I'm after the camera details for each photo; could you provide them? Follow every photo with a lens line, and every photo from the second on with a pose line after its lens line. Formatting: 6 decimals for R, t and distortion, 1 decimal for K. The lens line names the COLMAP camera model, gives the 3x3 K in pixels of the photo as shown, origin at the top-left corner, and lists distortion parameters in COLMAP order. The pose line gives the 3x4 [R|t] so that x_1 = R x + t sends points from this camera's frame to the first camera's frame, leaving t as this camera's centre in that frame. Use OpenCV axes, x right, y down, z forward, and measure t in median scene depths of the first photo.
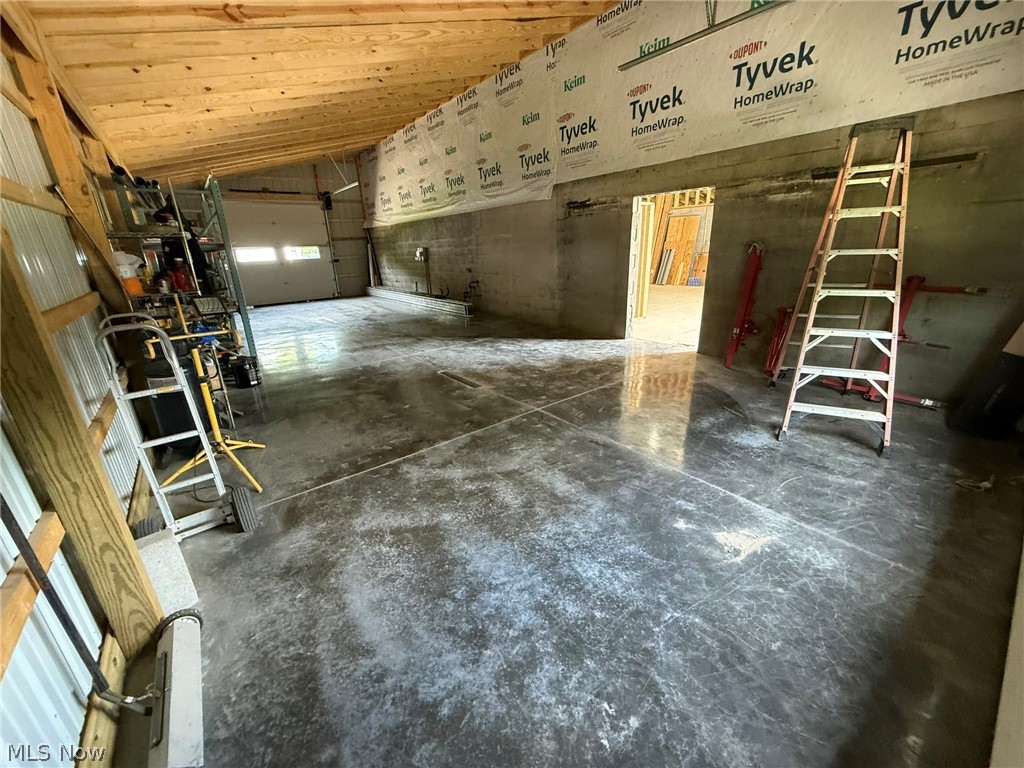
lens RADIAL K [[409.1, 0, 512.0], [0, 409.1, 384.0], [0, 0, 1]] dist [0.000336, 0.000138]
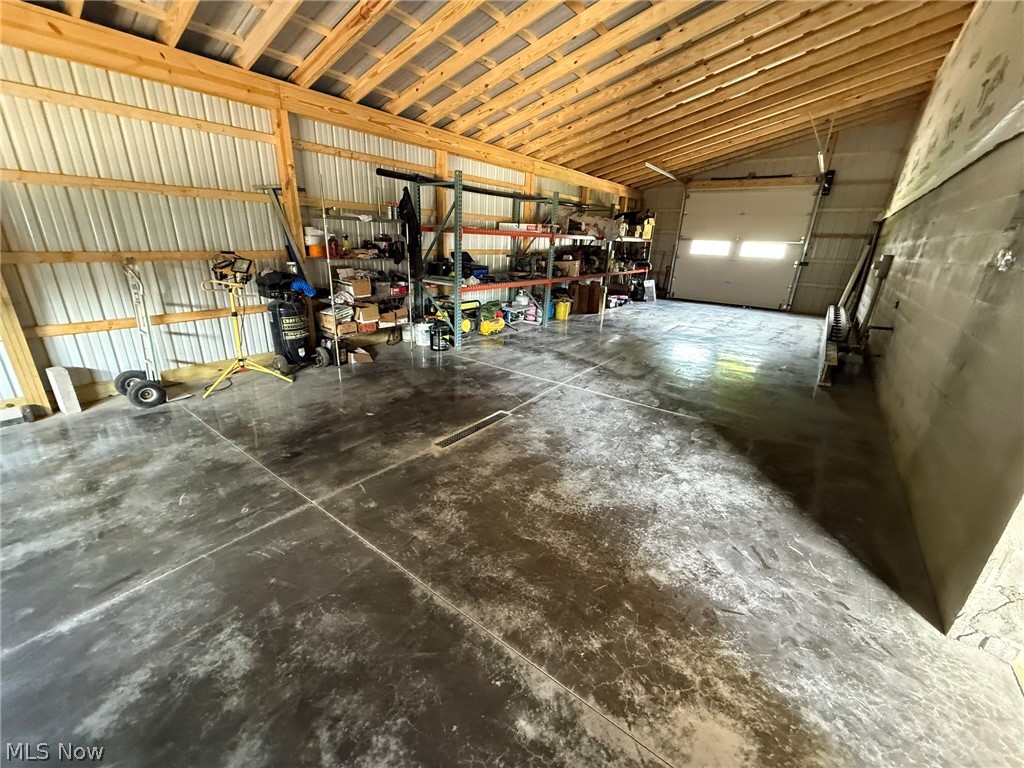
lens RADIAL K [[409.1, 0, 512.0], [0, 409.1, 384.0], [0, 0, 1]] dist [0.000336, 0.000138]
pose [[0.257017, 0.368493, -0.893395, 0.474274], [-0.357593, 0.895098, 0.266321, -0.281389], [0.897814, 0.251023, 0.361826, 0.752782]]
